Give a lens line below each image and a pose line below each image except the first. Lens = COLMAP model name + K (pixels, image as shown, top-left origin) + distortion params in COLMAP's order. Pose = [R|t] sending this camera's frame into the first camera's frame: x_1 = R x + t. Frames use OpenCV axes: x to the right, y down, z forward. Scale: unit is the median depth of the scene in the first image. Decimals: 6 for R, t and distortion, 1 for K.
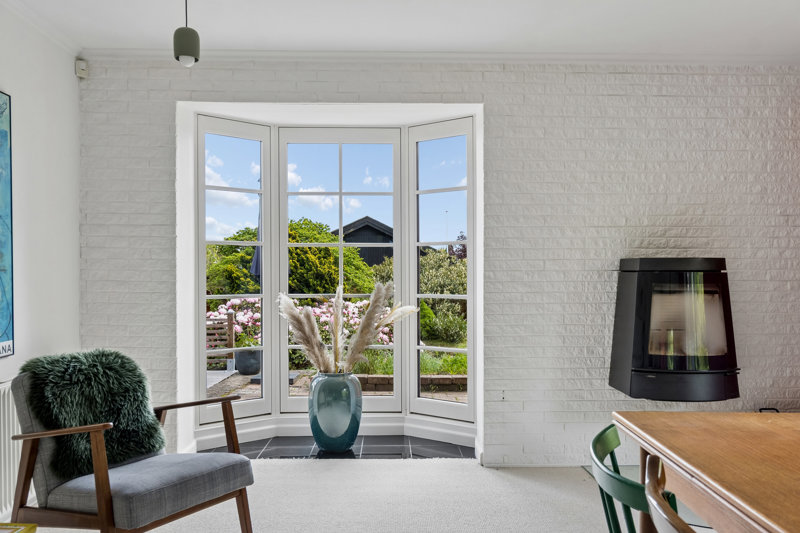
lens RADIAL K [[648.7, 0, 396.7], [0, 648.7, 271.8], [0, 0, 1]] dist [0.014252, -0.000318]
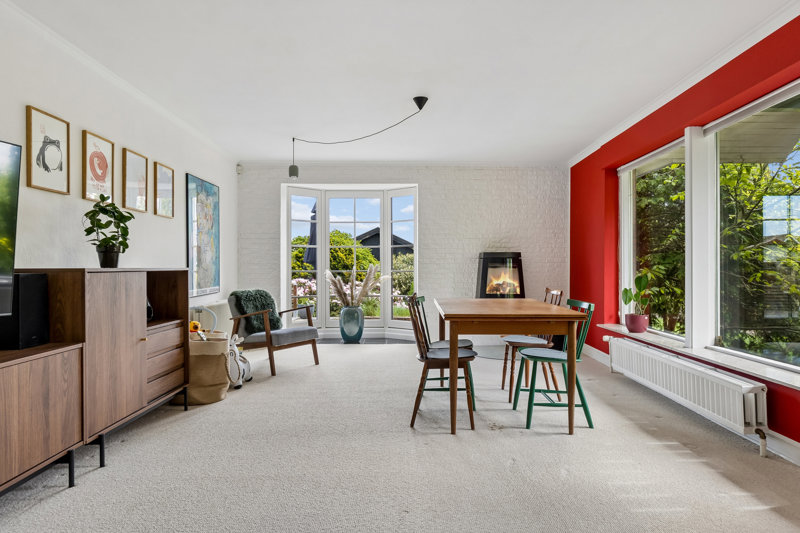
lens RADIAL K [[509.9, 0, 404.1], [0, 509.9, 260.8], [0, 0, 1]] dist [-0.001969, 0.000104]
pose [[0.999979, -0.001912, -0.006241, 0.091471], [0.001829, 0.999910, -0.013284, 0.028167], [0.006266, 0.013272, 0.999892, -0.707694]]
